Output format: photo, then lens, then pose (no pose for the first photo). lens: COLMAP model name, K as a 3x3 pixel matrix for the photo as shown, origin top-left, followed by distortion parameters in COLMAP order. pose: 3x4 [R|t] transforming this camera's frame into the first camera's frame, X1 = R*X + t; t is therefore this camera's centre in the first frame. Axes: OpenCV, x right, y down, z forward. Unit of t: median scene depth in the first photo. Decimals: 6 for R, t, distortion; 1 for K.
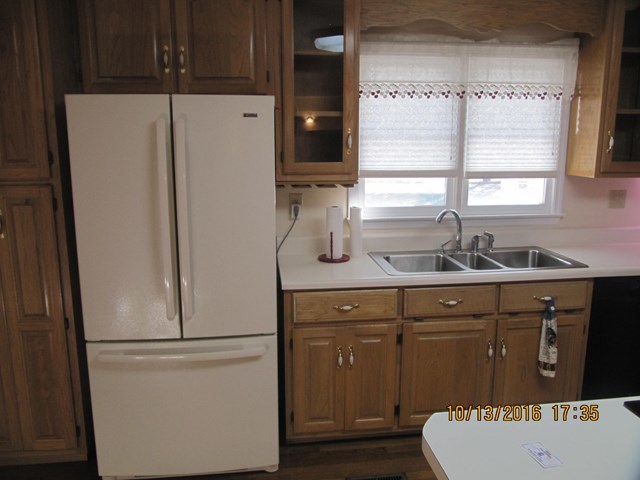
lens RADIAL K [[529.4, 0, 320.0], [0, 529.4, 240.0], [0, 0, 1]] dist [-0.038762, 0.017786]
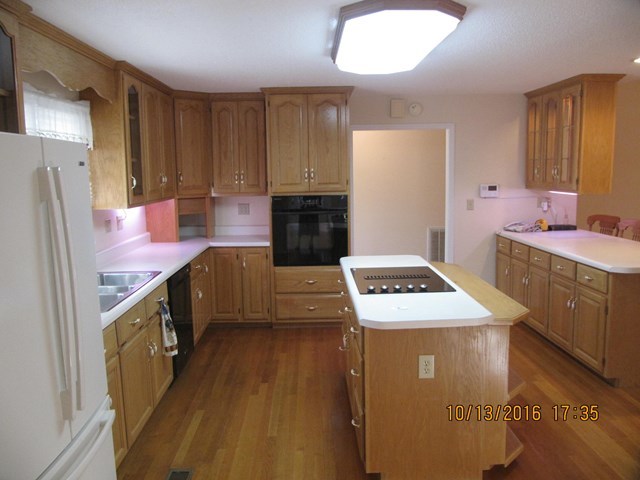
lens RADIAL K [[529.4, 0, 320.0], [0, 529.4, 240.0], [0, 0, 1]] dist [-0.038762, 0.017786]
pose [[0.098998, -0.129038, 0.986686, -0.781434], [0.191894, 0.975421, 0.108311, -0.098054], [-0.976410, 0.178617, 0.121326, 0.394215]]
